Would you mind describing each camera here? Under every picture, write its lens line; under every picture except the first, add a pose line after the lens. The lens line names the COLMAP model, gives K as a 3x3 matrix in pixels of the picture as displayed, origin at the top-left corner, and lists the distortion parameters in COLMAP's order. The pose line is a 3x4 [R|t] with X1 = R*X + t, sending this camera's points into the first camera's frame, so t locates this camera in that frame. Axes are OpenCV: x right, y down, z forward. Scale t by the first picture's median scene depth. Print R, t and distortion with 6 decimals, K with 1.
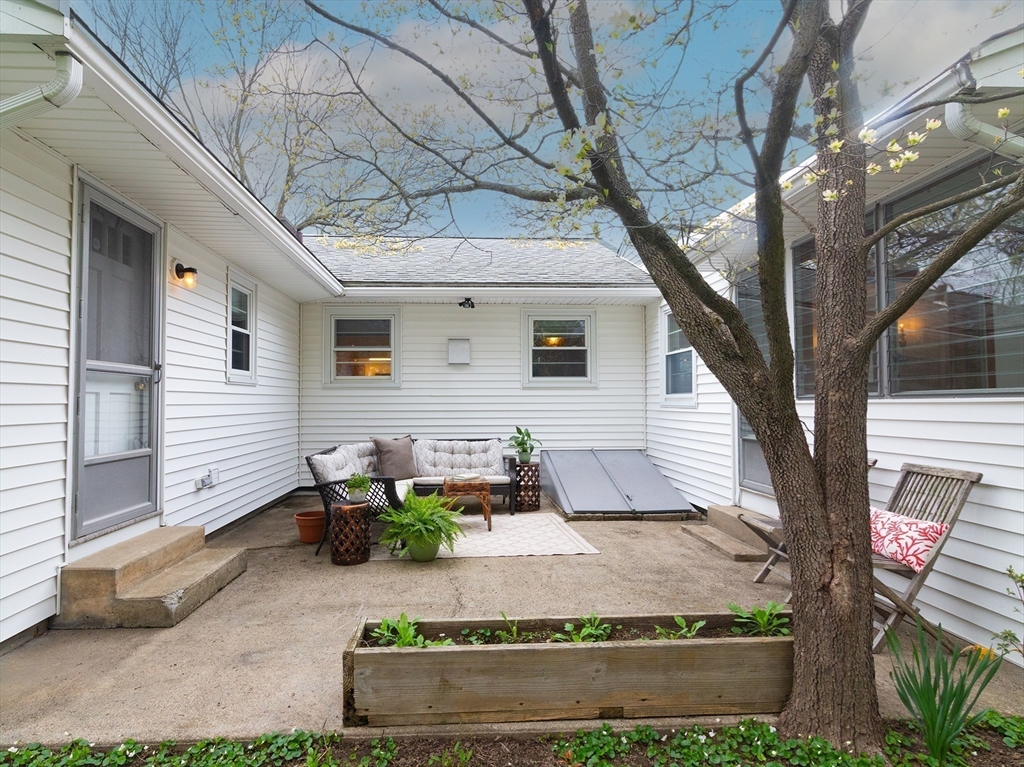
lens RADIAL K [[487.5, 0, 510.2], [0, 487.5, 379.6], [0, 0, 1]] dist [-0.001761, -0.000042]
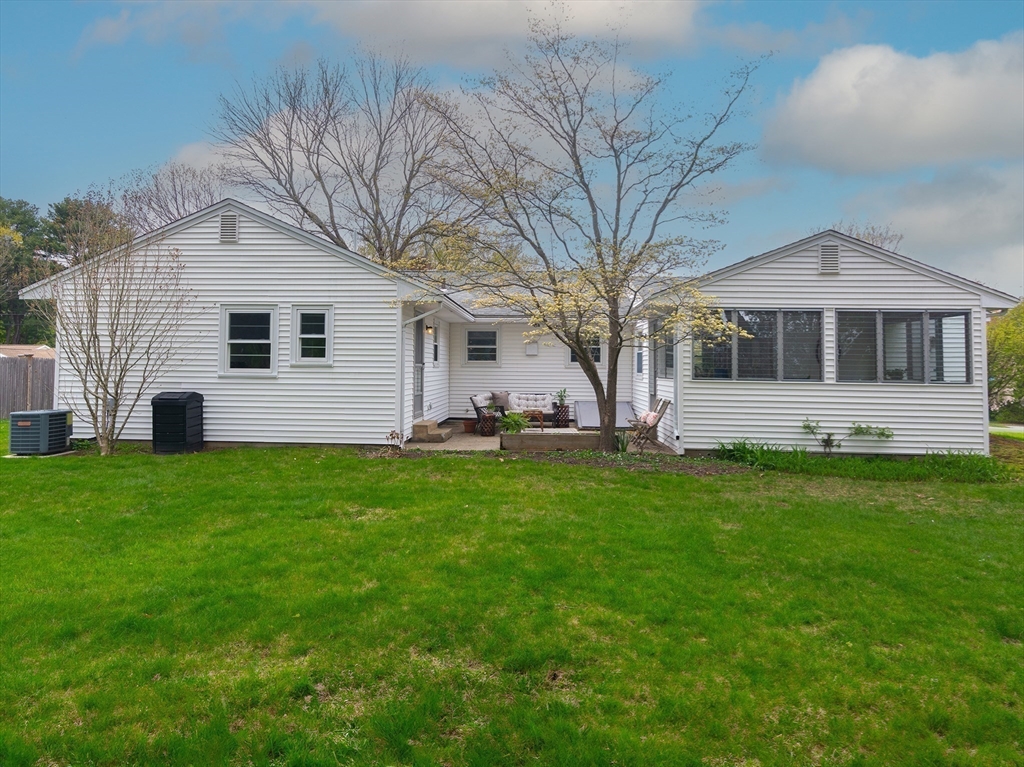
lens RADIAL K [[644.6, 0, 511.8], [0, 644.6, 380.1], [0, 0, 1]] dist [0.003303, 0.000098]
pose [[0.987099, 0.012426, -0.159631, 0.272243], [-0.001218, 0.997538, 0.070122, -0.135669], [0.160109, -0.069023, 0.984683, -1.839517]]
